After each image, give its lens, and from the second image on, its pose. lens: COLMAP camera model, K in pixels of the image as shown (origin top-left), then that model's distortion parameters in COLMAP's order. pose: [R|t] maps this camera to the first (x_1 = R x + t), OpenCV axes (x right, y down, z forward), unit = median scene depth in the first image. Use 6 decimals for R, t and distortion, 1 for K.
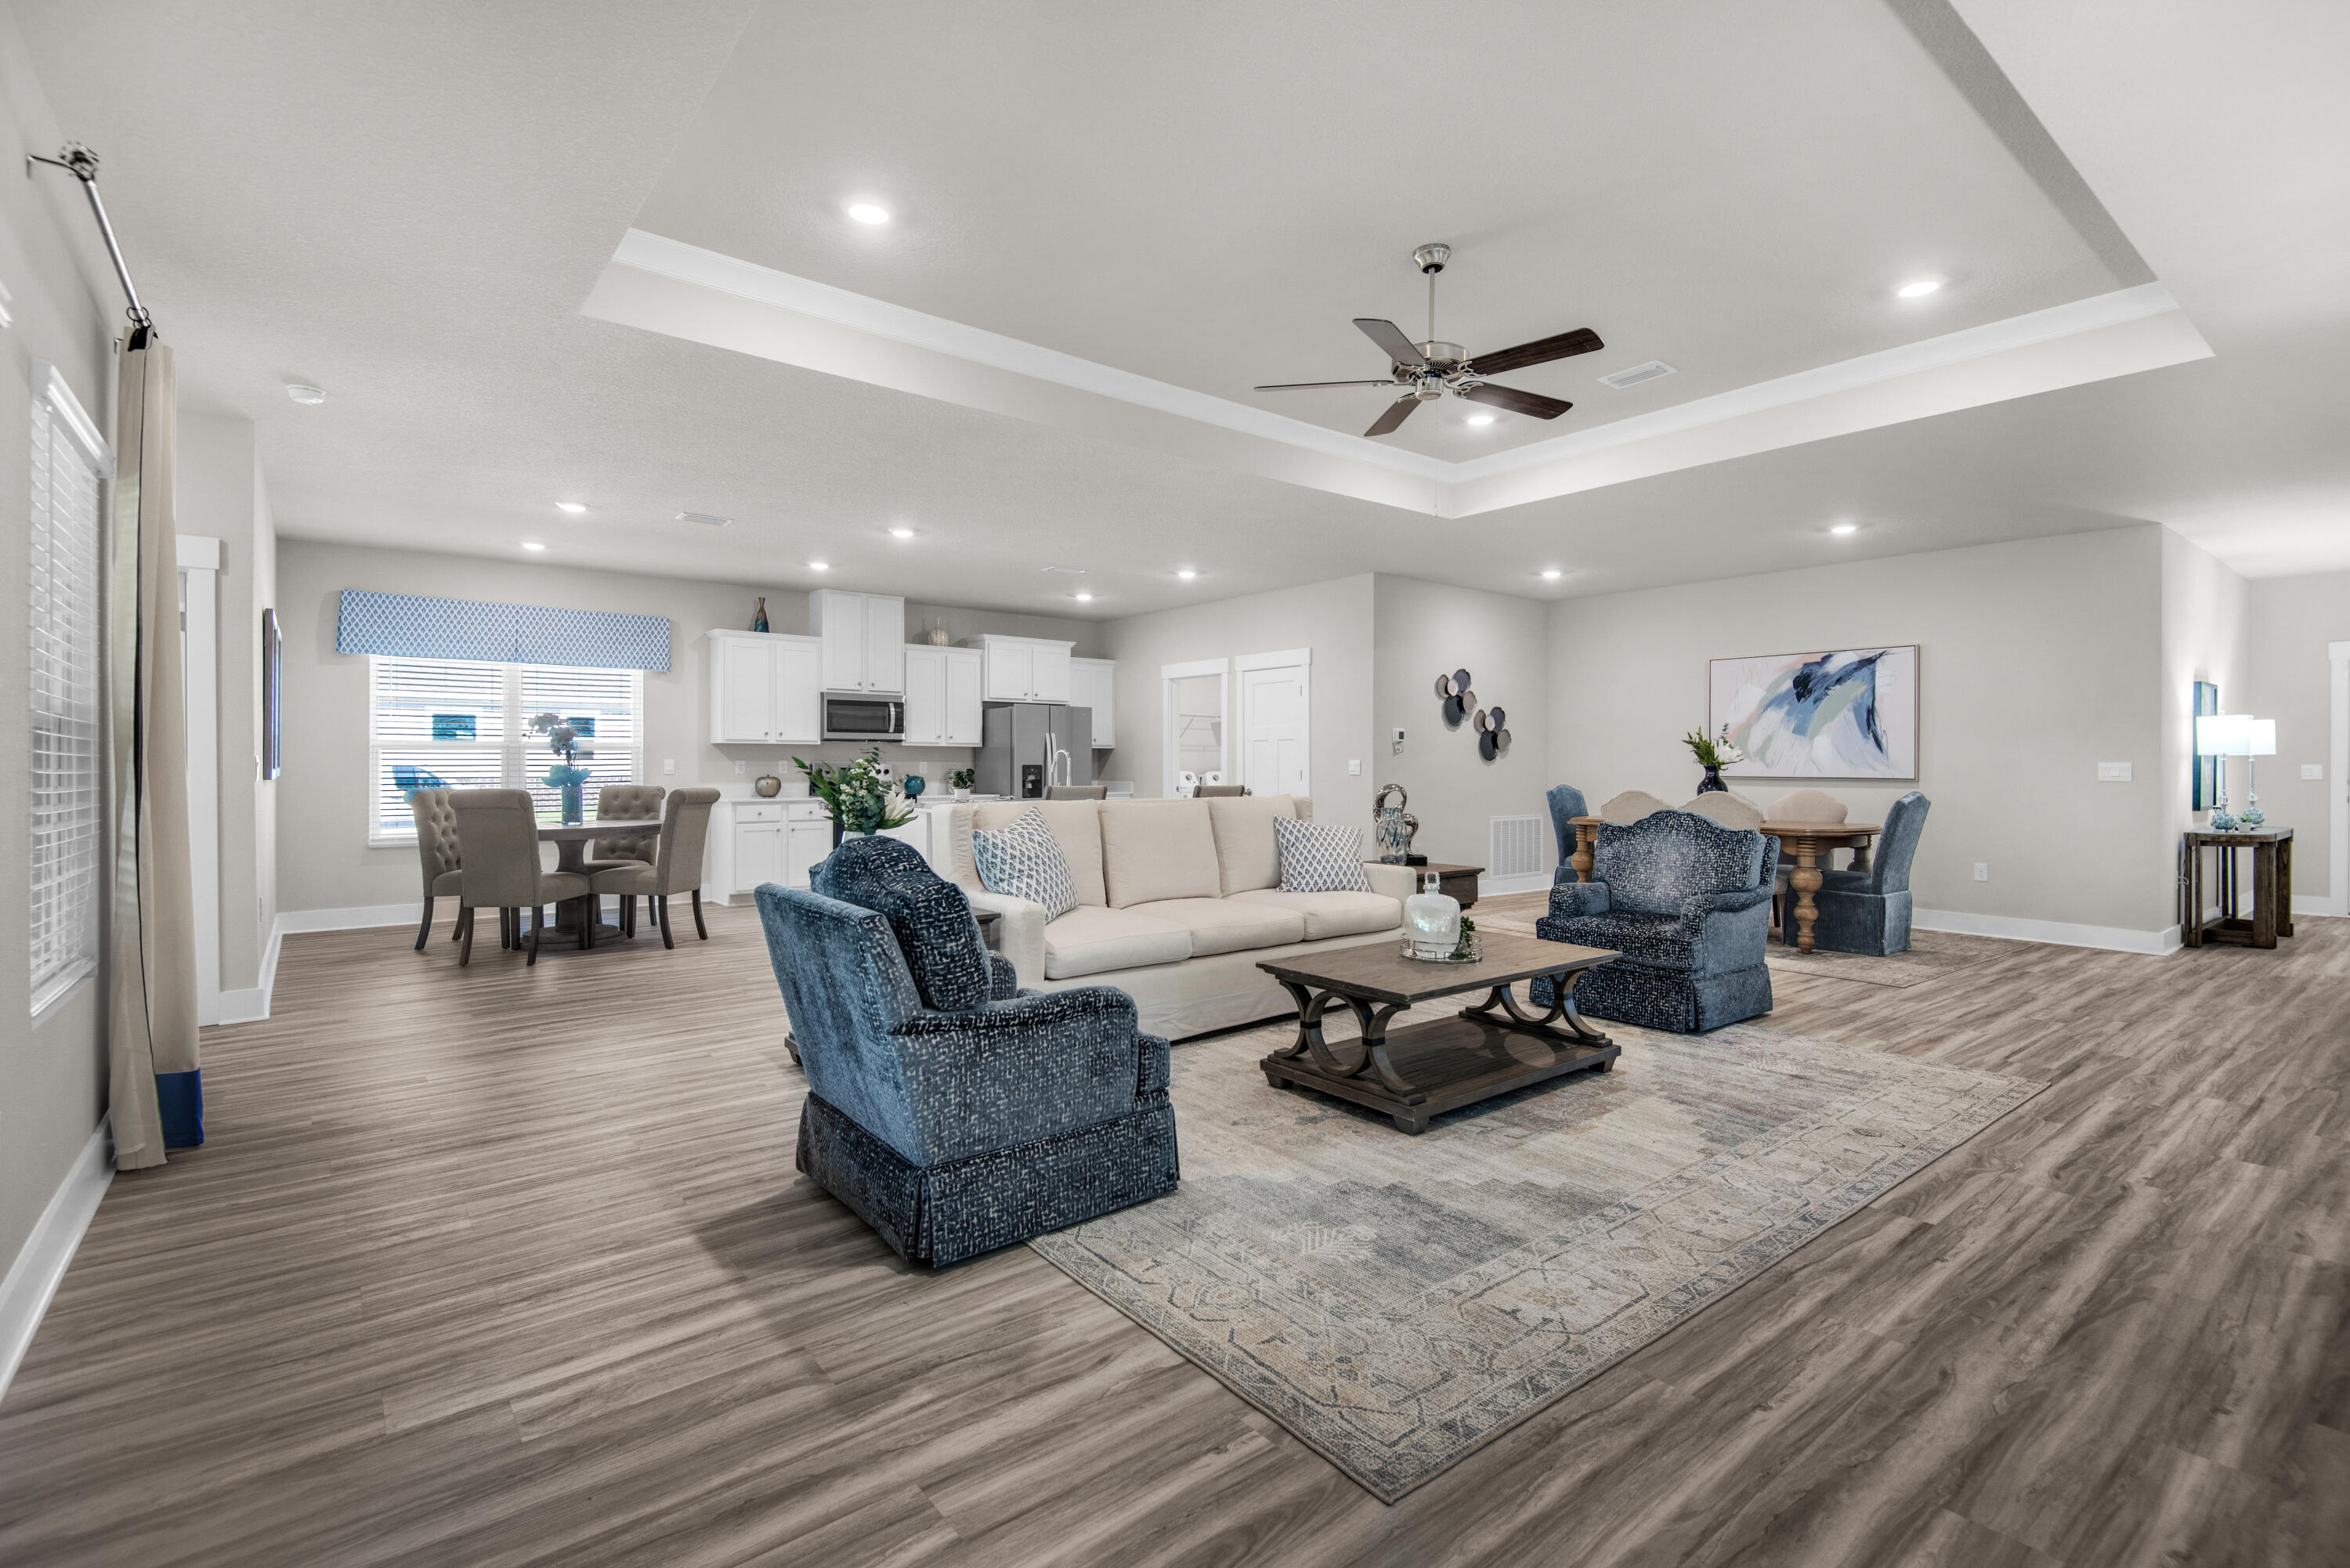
lens RADIAL K [[1075.7, 0, 1203.9], [0, 1075.7, 775.2], [0, 0, 1]] dist [0.005029, -0.002161]
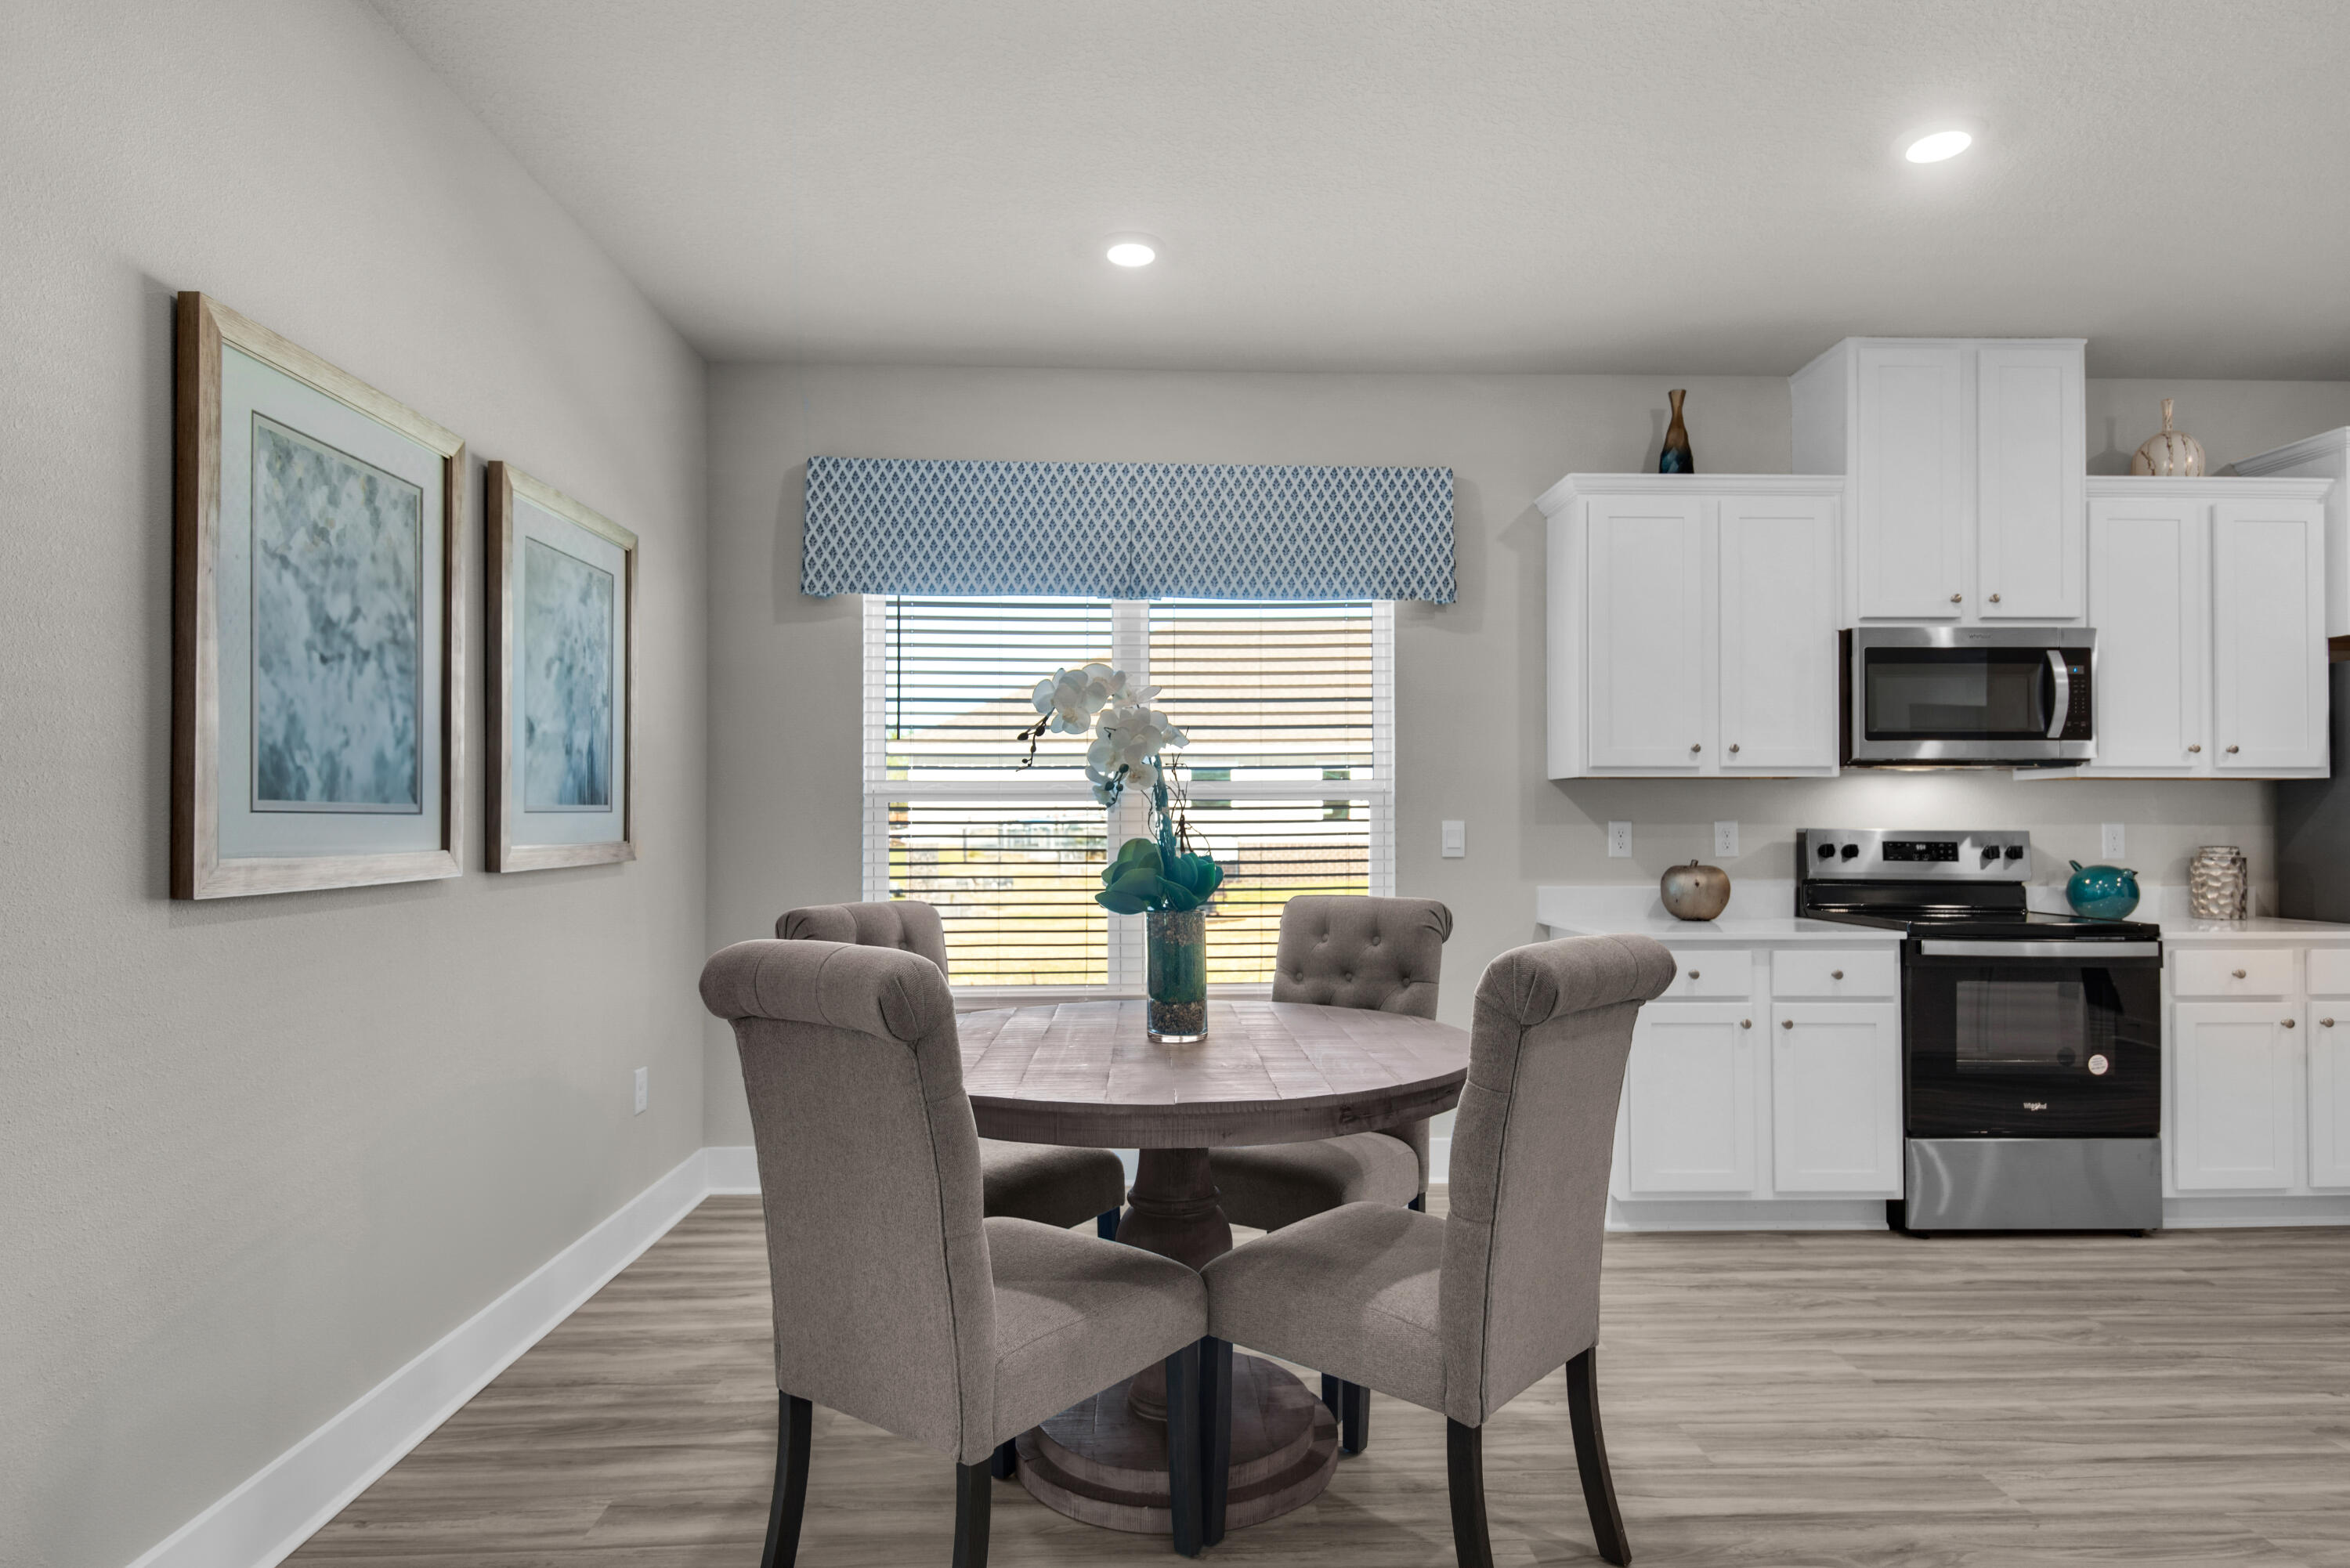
lens RADIAL K [[1288.0, 0, 1204.1], [0, 1288.0, 813.9], [0, 0, 1]] dist [0.004401, -0.004682]
pose [[0.805611, -0.008684, -0.592381, -0.710396], [-0.002553, 0.999832, -0.018129, -0.020776], [0.592439, 0.016117, 0.805454, 1.381665]]
